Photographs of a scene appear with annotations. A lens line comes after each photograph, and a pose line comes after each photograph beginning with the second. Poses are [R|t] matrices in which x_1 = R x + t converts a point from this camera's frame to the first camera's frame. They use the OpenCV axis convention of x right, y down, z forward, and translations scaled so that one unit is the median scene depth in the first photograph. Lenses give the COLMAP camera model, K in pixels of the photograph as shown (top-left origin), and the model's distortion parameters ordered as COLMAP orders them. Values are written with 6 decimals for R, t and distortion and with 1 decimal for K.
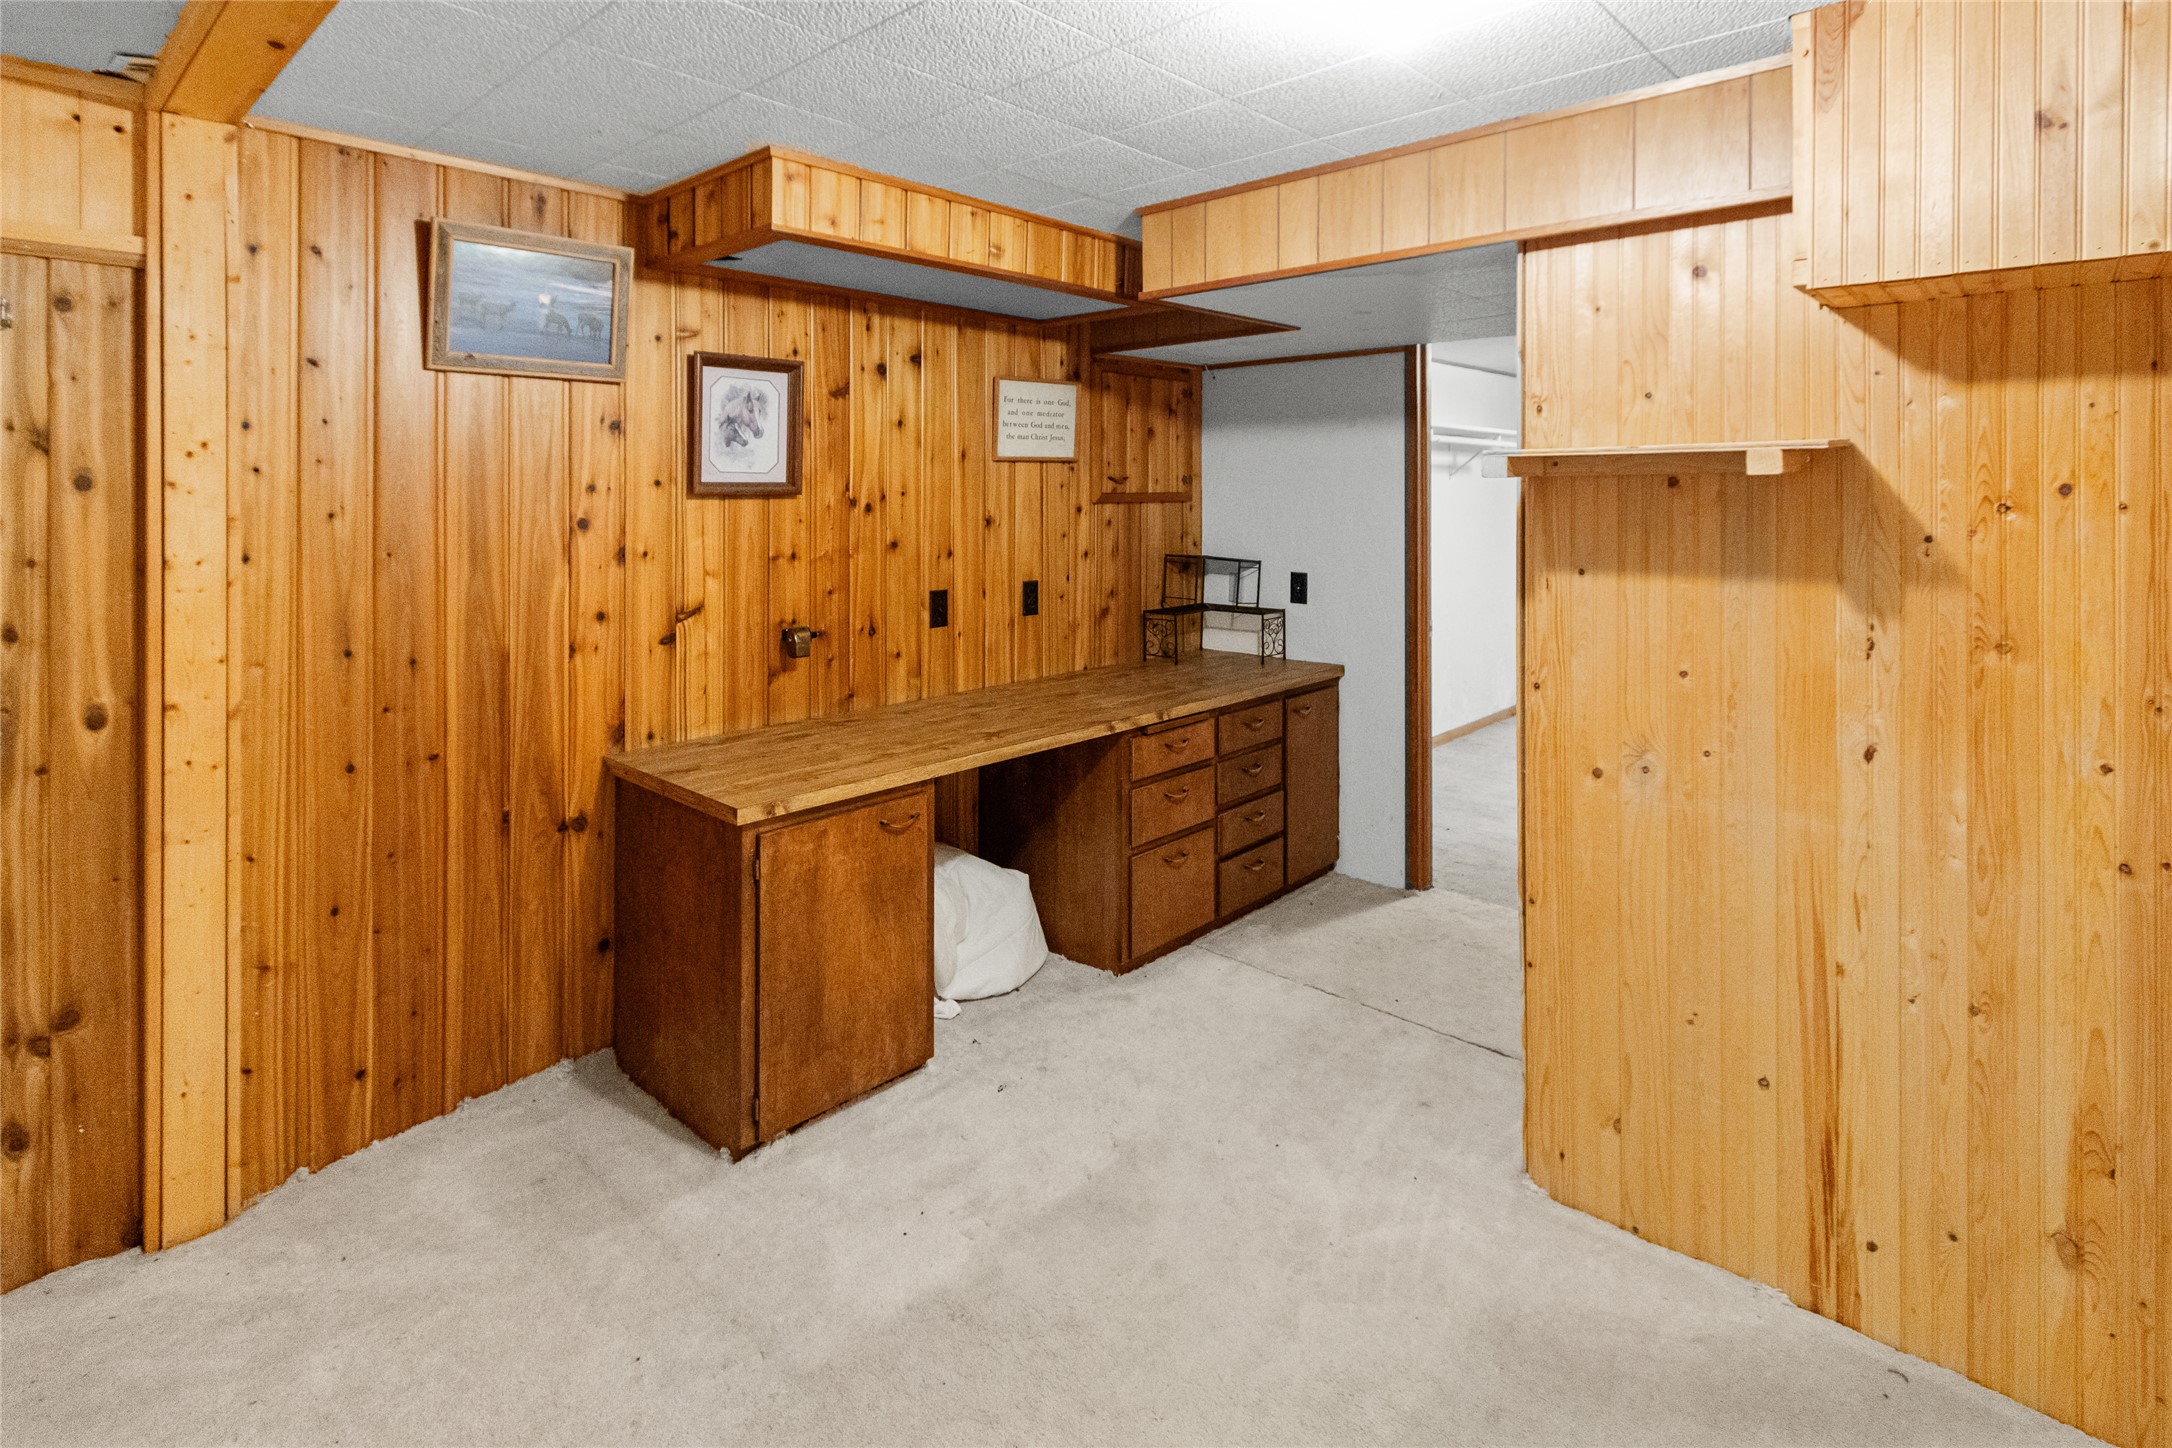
lens RADIAL K [[1031.5, 0, 1091.4], [0, 1031.5, 664.1], [0, 0, 1]] dist [0.006074, -0.003324]
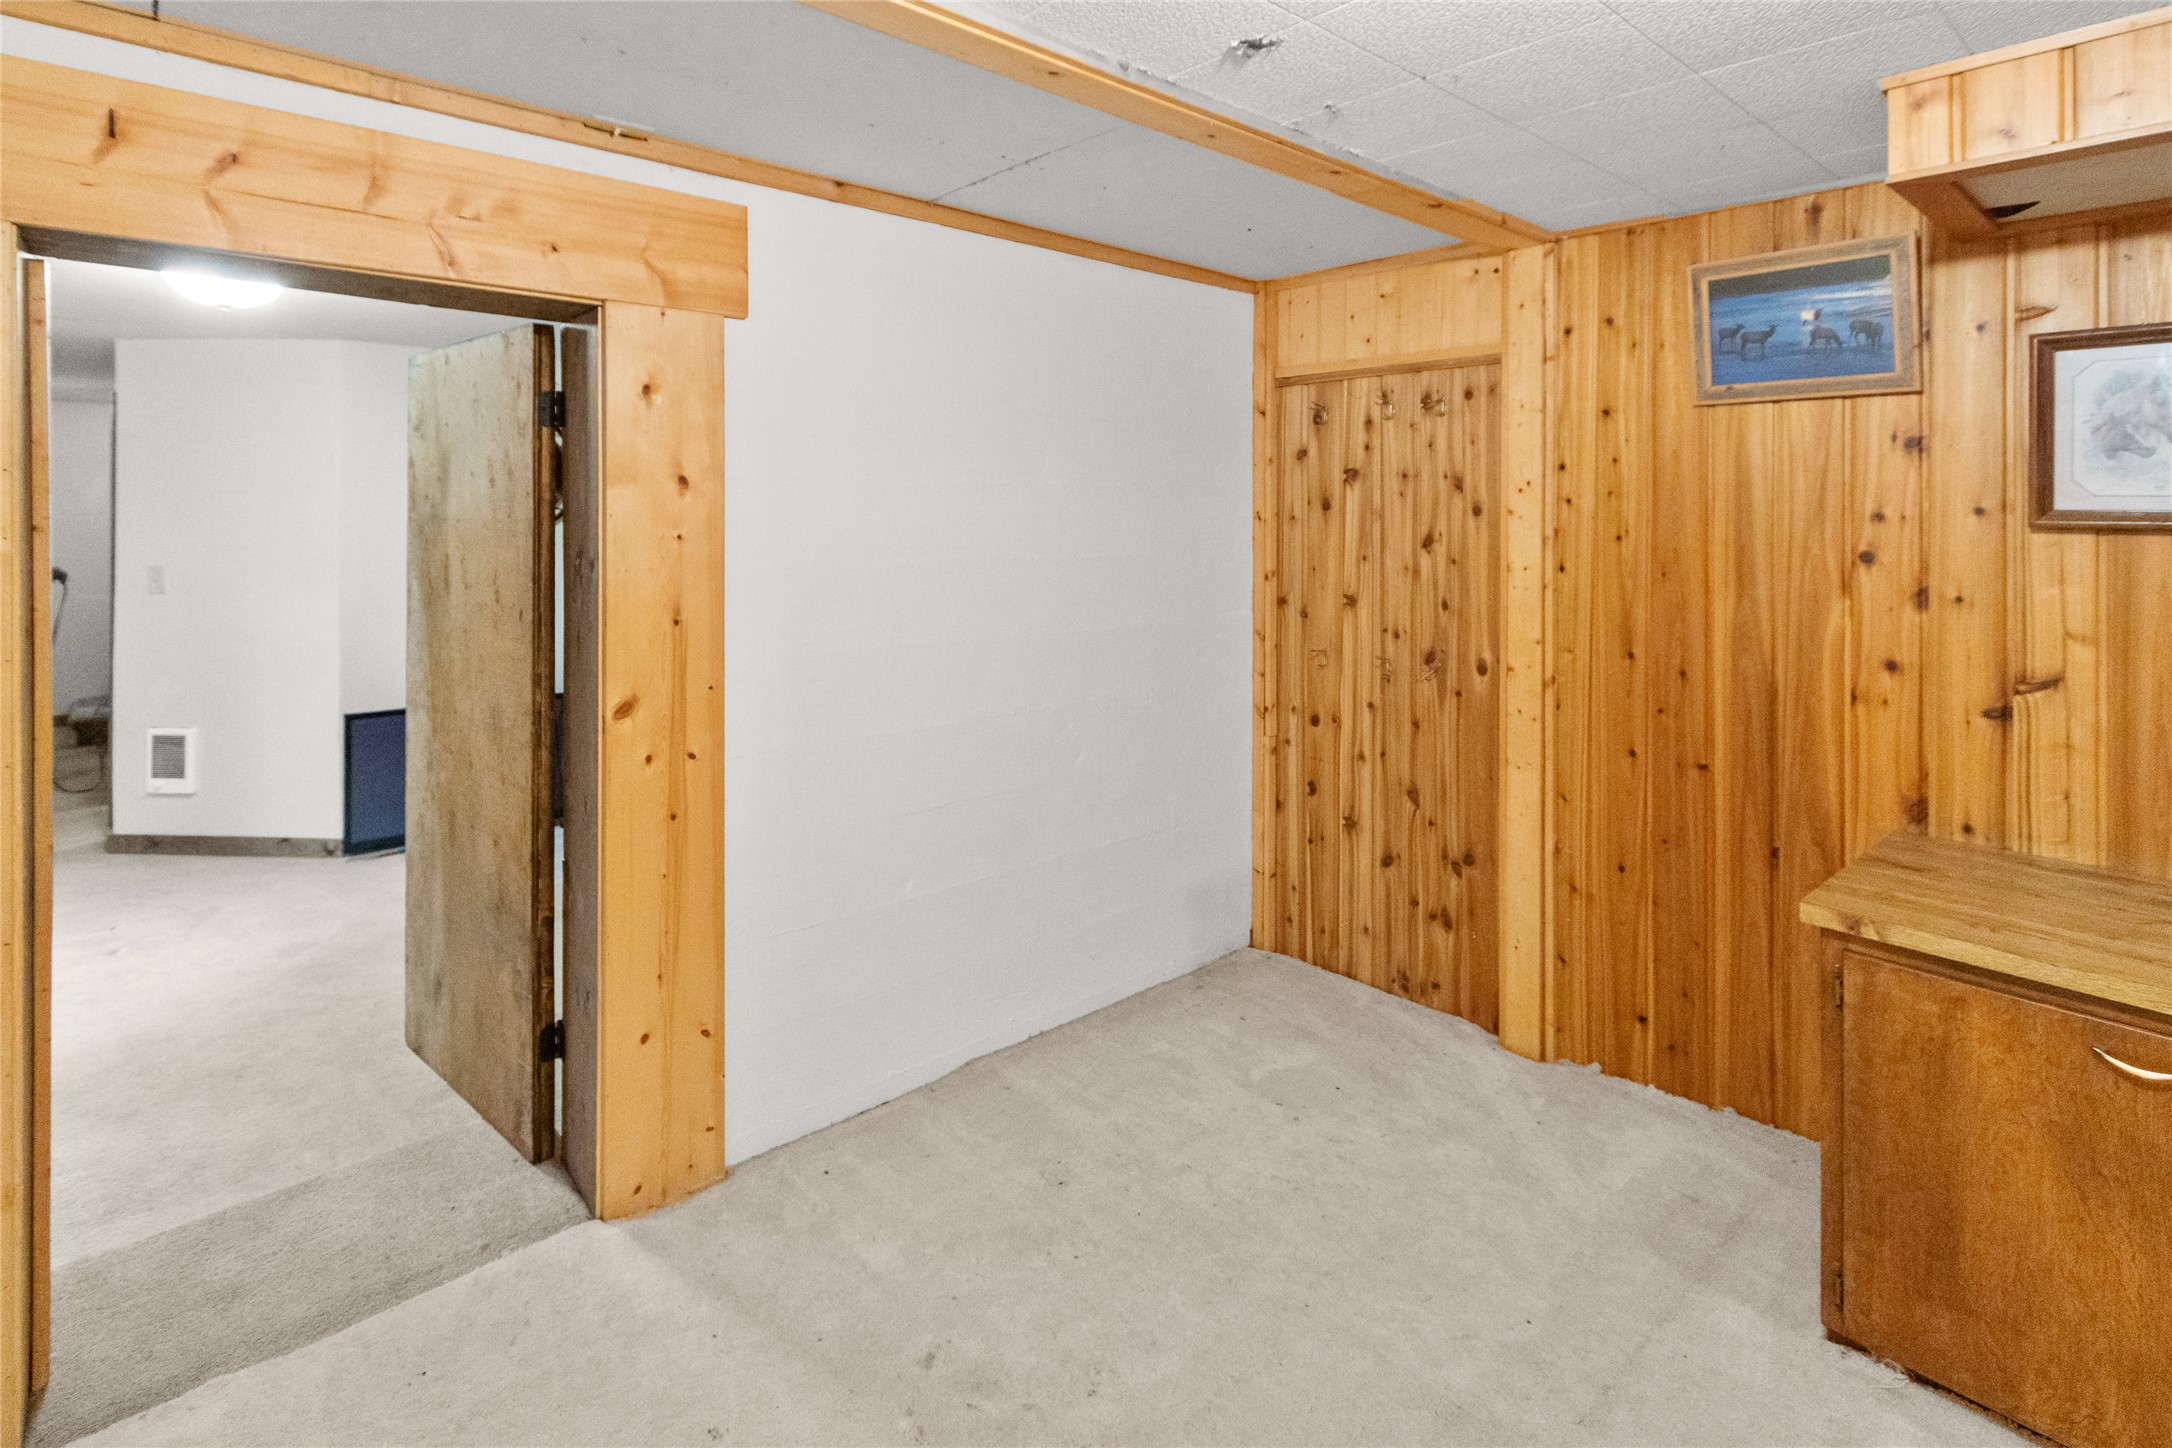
lens RADIAL K [[1031.5, 0, 1085.7], [0, 1031.5, 722.7], [0, 0, 1]] dist [0.006074, -0.003324]
pose [[-0.077226, 0.200655, -0.976613, 0.459929], [-0.173154, 0.961954, 0.211335, -0.071068], [0.981862, 0.185425, -0.039544, 0.405274]]
